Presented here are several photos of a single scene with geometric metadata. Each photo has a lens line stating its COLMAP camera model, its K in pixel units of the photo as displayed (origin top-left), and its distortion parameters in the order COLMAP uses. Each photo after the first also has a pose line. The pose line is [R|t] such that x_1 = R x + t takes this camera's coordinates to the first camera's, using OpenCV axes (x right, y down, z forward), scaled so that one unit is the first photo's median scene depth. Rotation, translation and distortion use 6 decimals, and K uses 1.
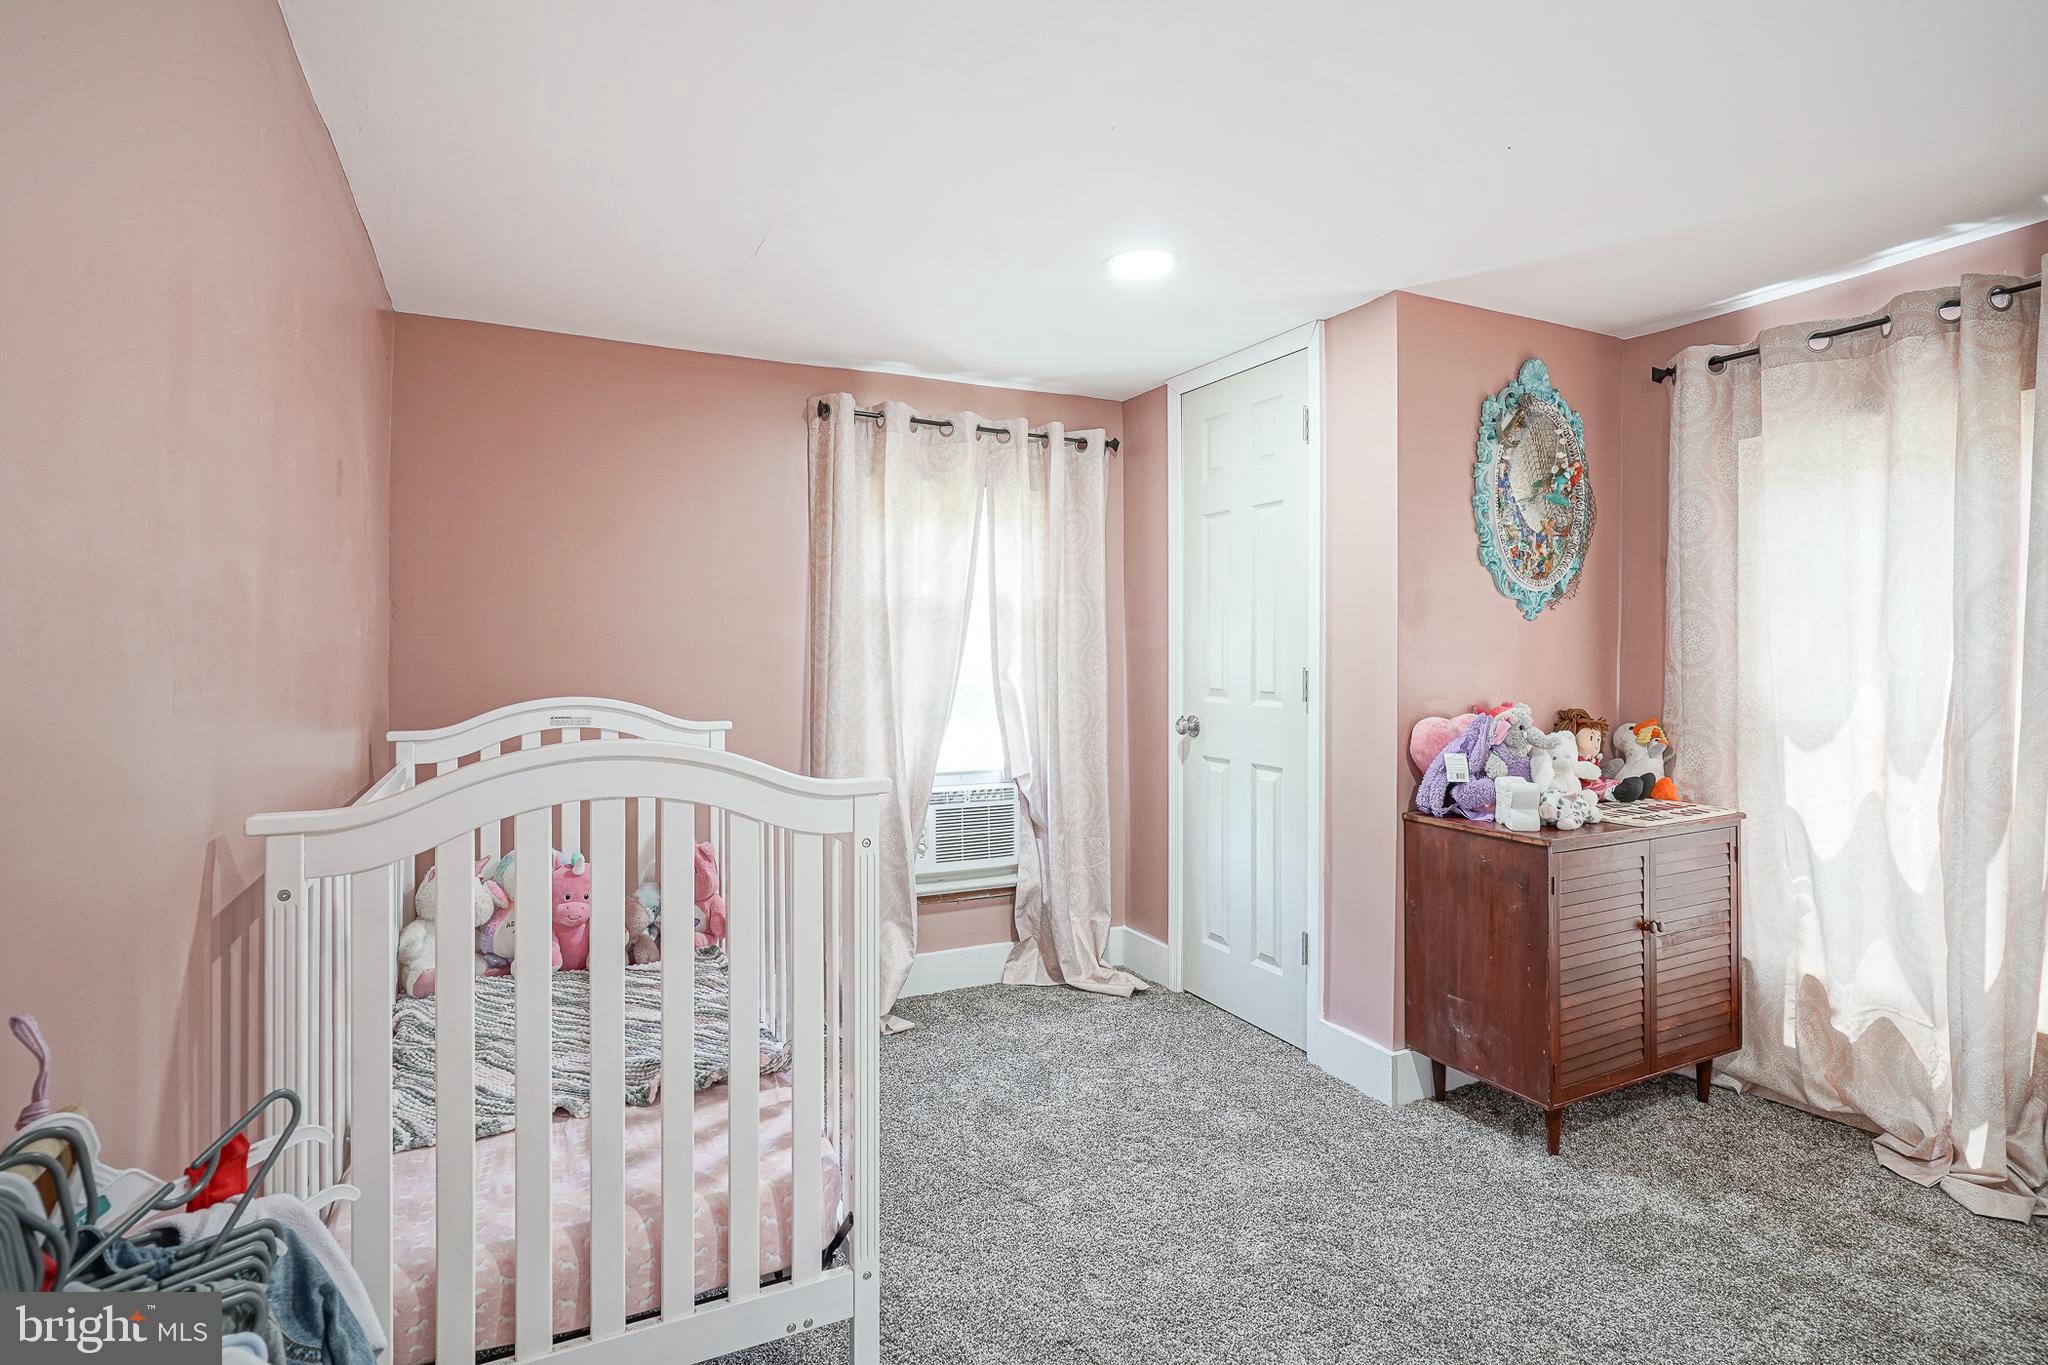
lens RADIAL K [[1024.8, 0, 1032.6], [0, 1024.8, 650.5], [0, 0, 1]] dist [-0.005118, 0.003358]
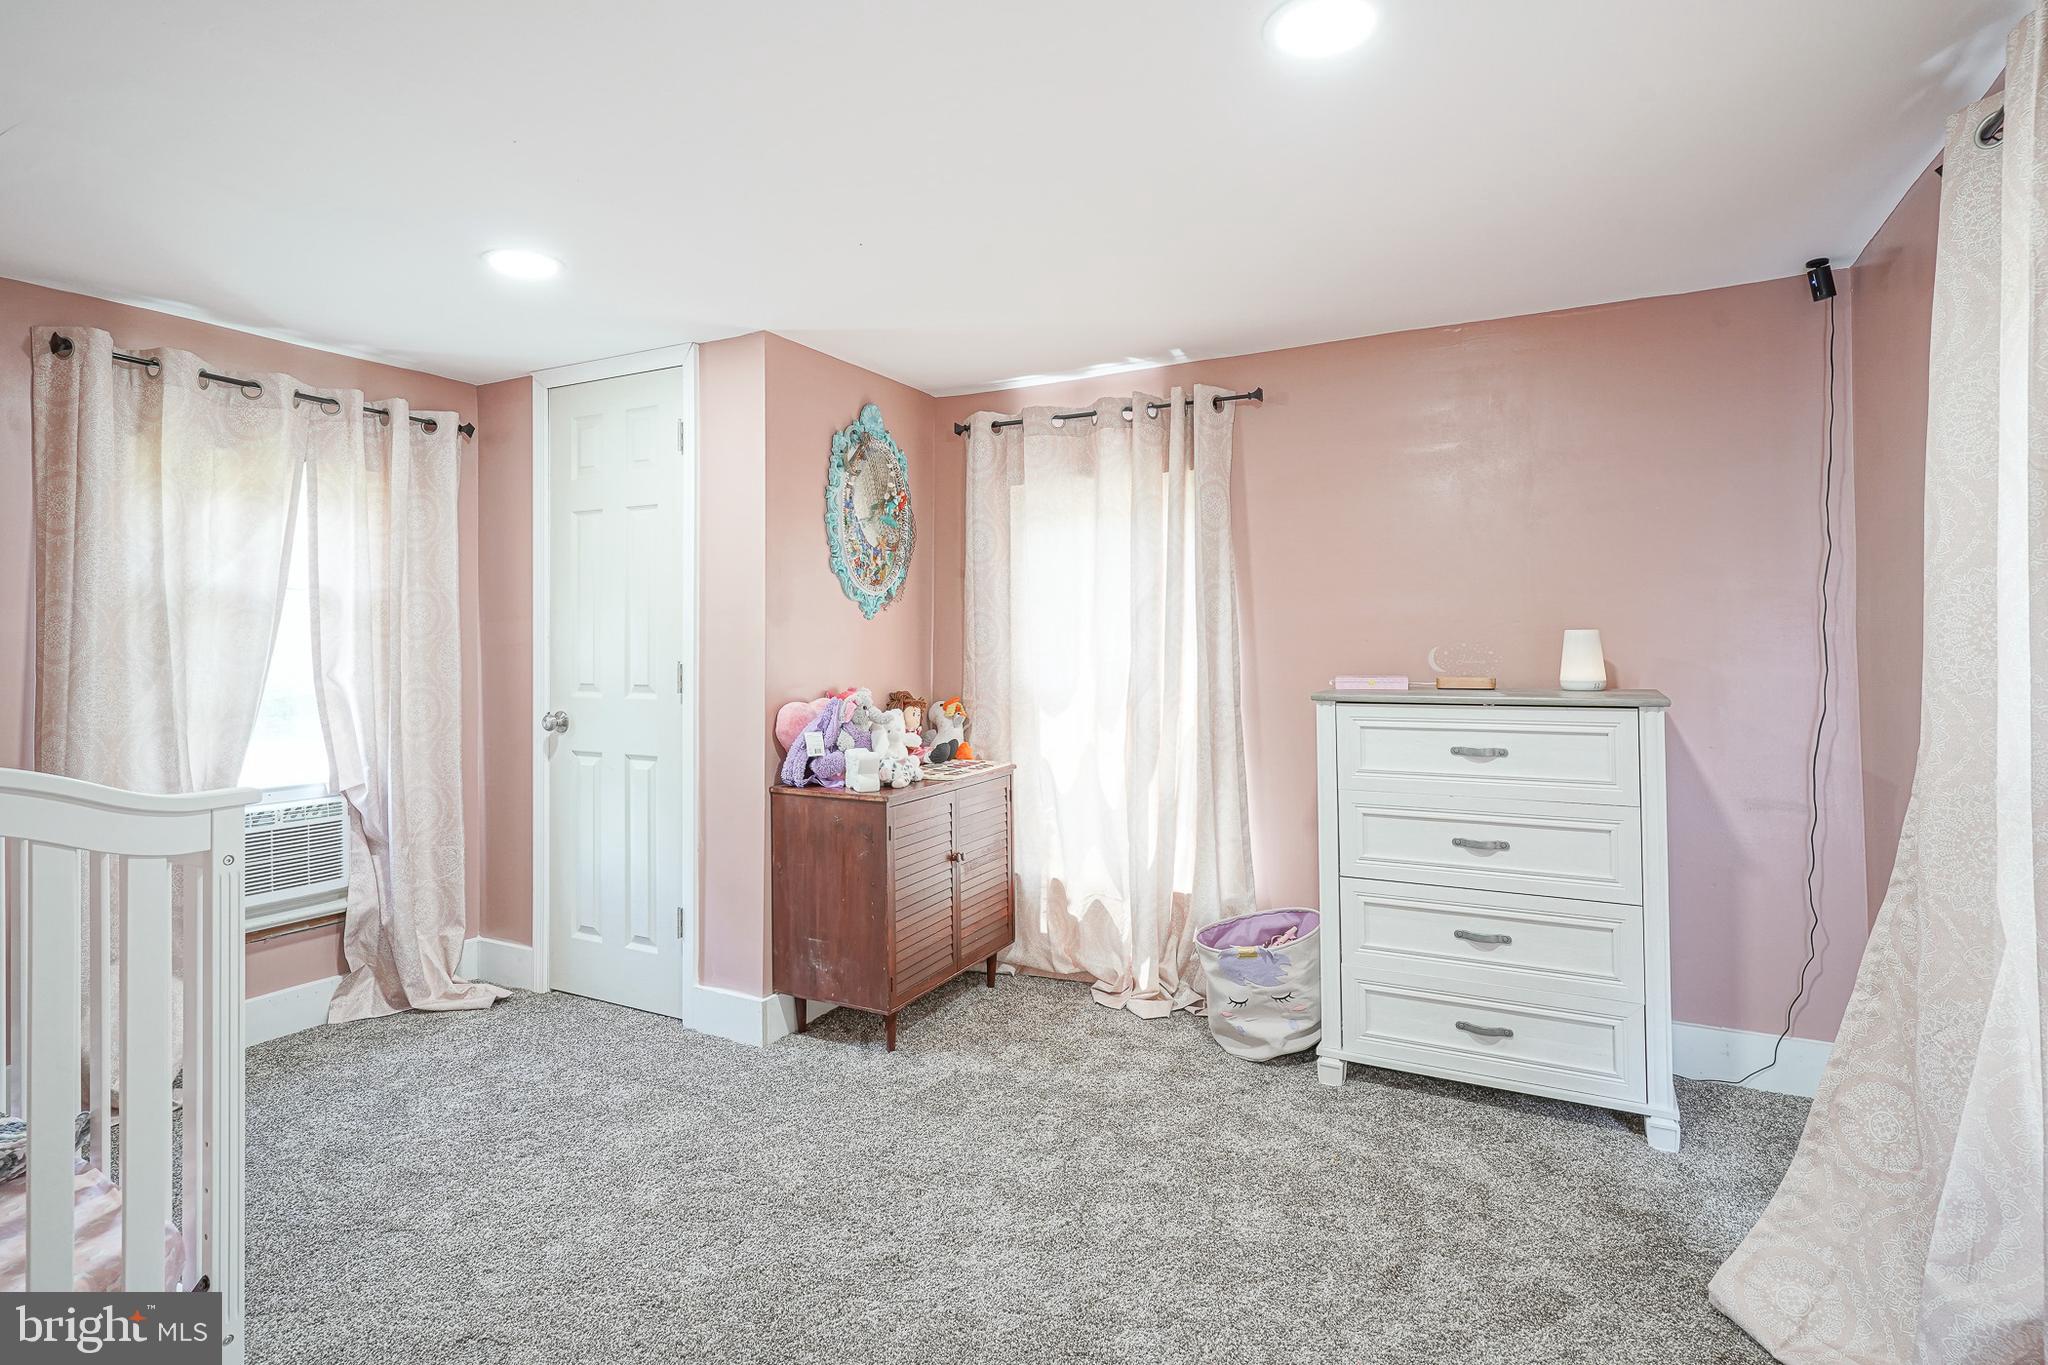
lens RADIAL K [[1024.8, 0, 1032.6], [0, 1024.8, 650.5], [0, 0, 1]] dist [-0.005118, 0.003358]
pose [[0.807956, -0.009107, 0.589172, -0.071915], [0.006172, 0.999957, 0.006992, 0.000300], [-0.589210, -0.002013, 0.807977, -0.092835]]
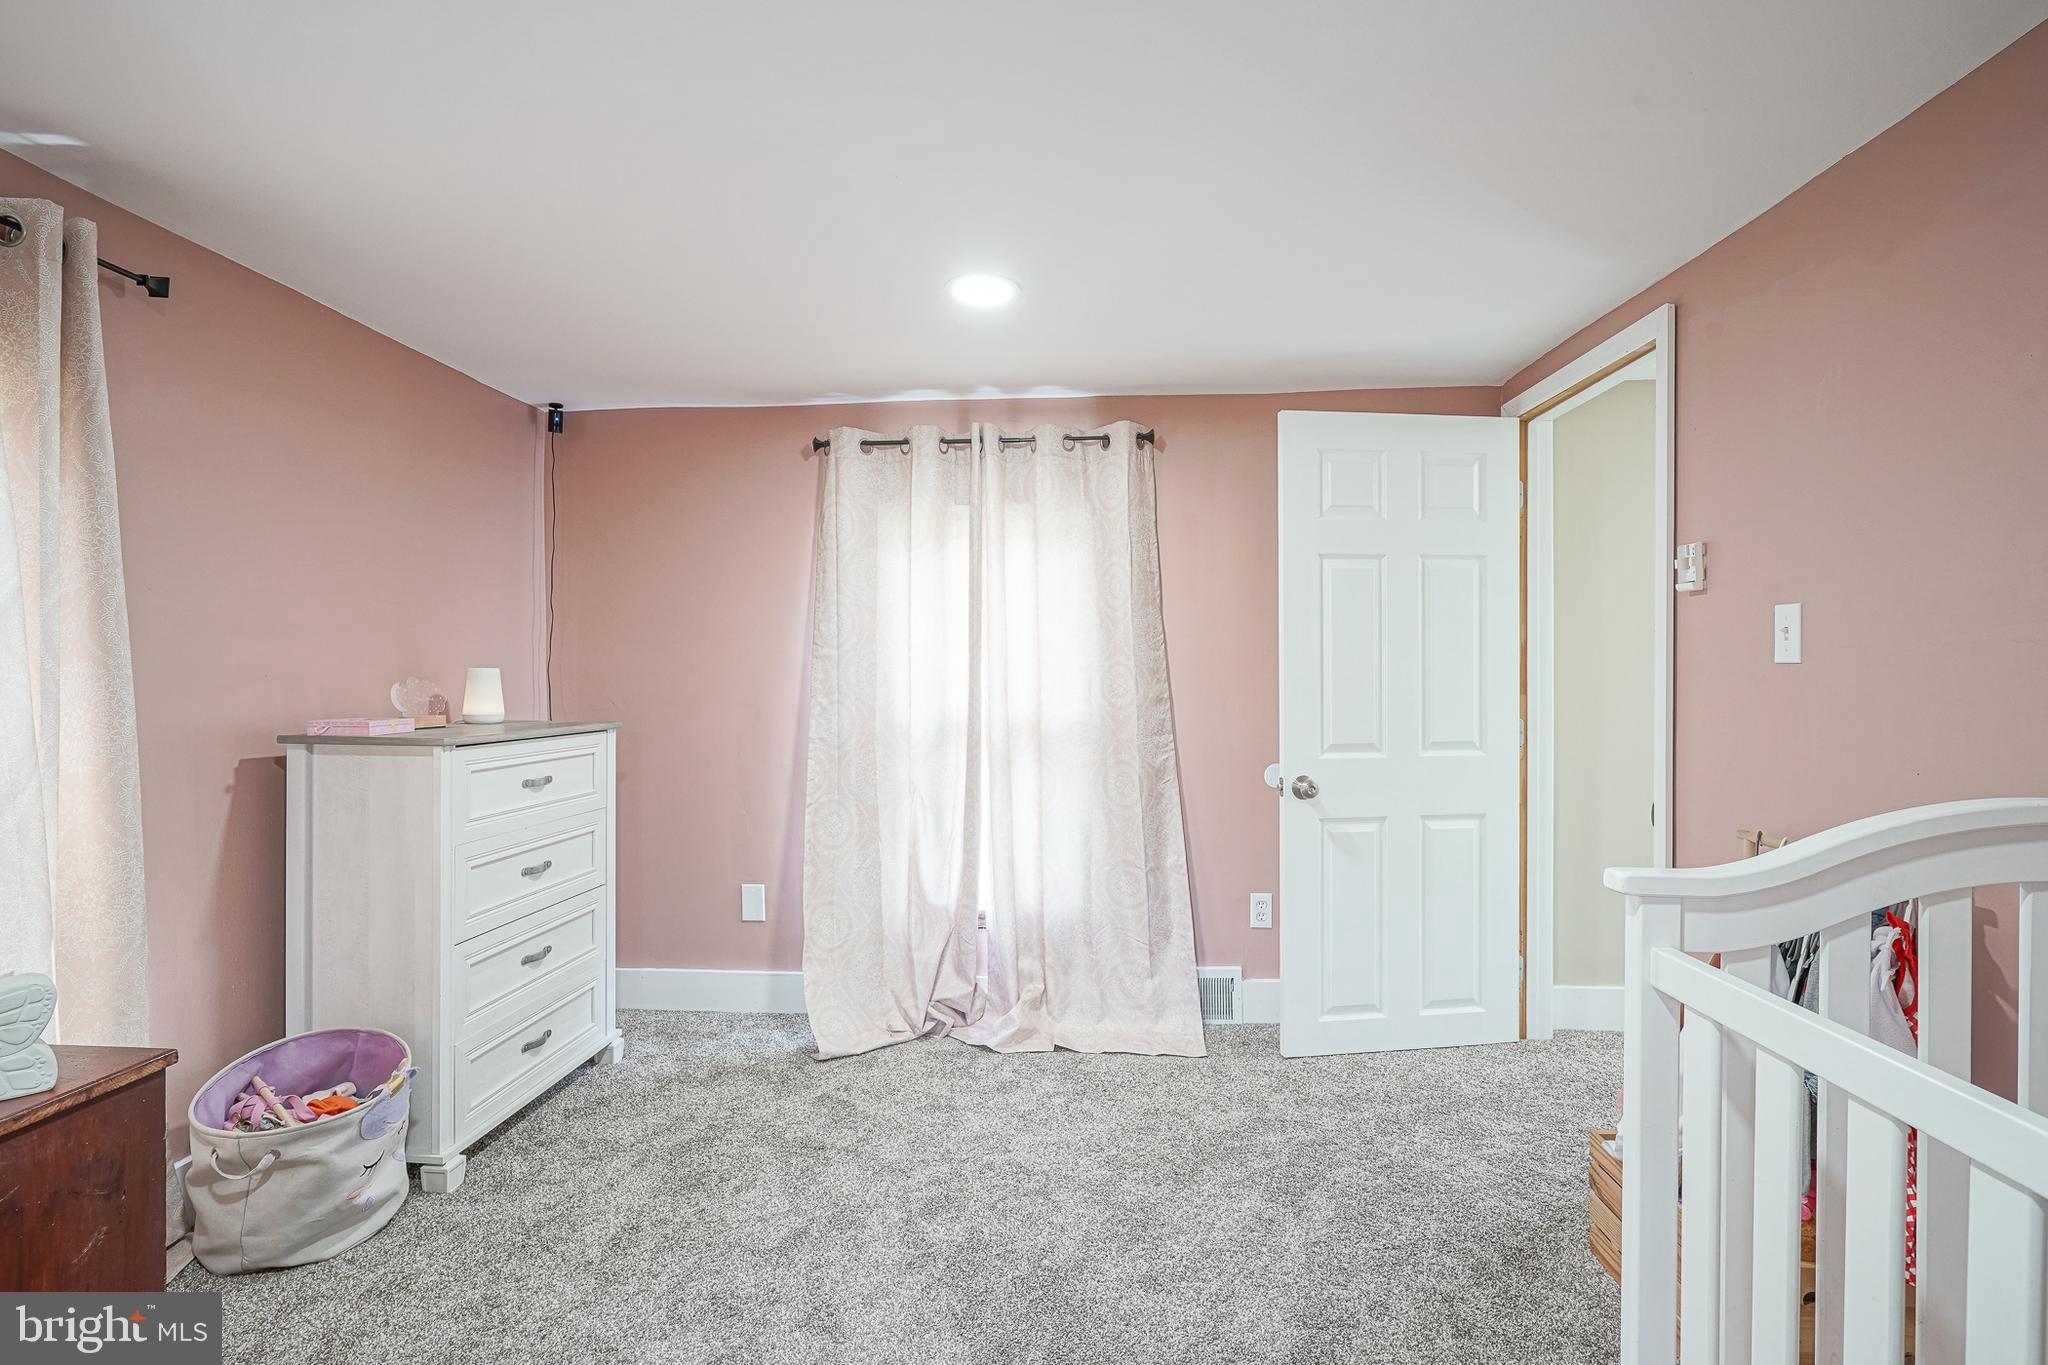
lens RADIAL K [[975.2, 0, 1030.7], [0, 975.2, 682.4], [0, 0, 1]] dist [-0.009369, 0.004807]
pose [[-0.867672, -0.003652, 0.497124, -0.079117], [-0.004425, 0.999990, -0.000378, 0.004728], [-0.497118, -0.002528, -0.867679, 1.053596]]
